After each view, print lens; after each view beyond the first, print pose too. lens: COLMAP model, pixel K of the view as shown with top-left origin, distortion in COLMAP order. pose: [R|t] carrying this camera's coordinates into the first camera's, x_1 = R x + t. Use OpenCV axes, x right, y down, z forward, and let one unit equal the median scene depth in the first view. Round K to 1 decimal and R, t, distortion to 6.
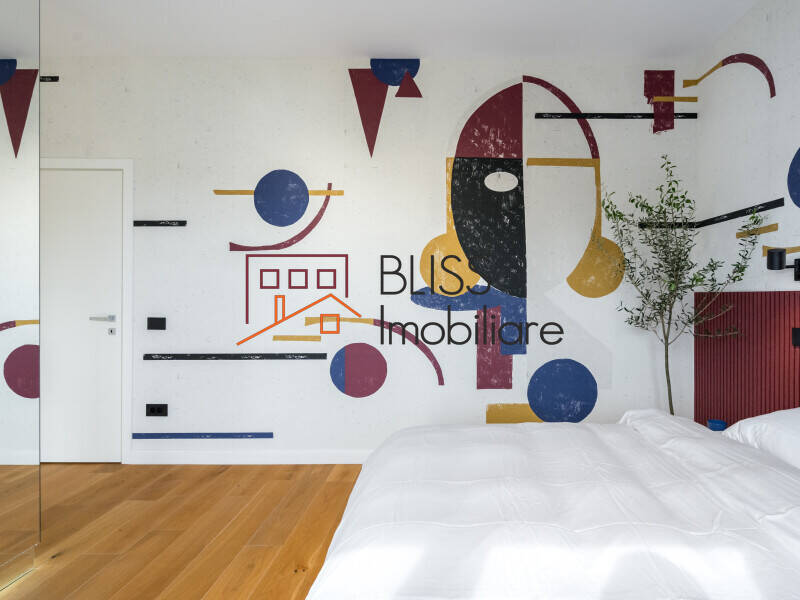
lens RADIAL K [[415.7, 0, 395.0], [0, 415.7, 297.2], [0, 0, 1]] dist [-0.003002, 0.001983]
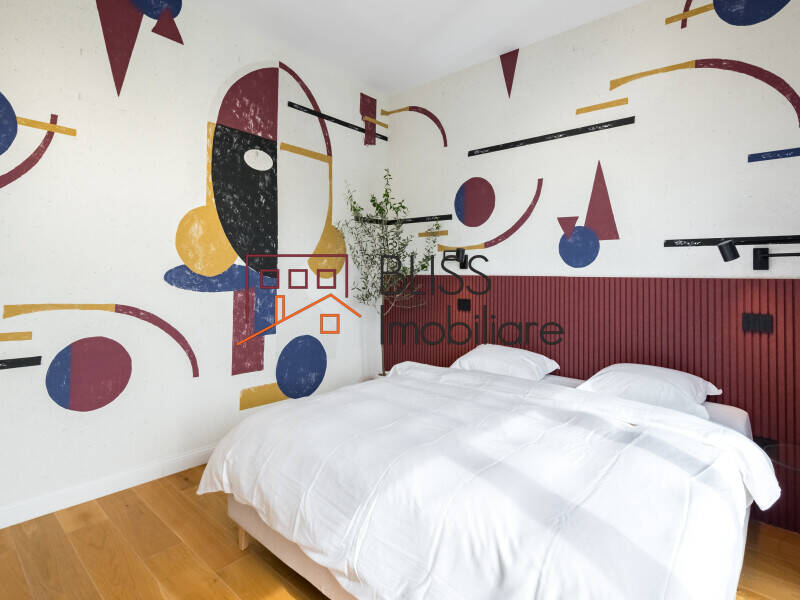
lens RADIAL K [[504.5, 0, 377.1], [0, 504.5, 269.8], [0, 0, 1]] dist [0.002301, 0.002842]
pose [[0.628599, 0.019304, 0.777490, -0.490607], [-0.007147, 0.999793, -0.019044, 0.002516], [-0.777697, 0.006414, 0.628607, 0.031866]]
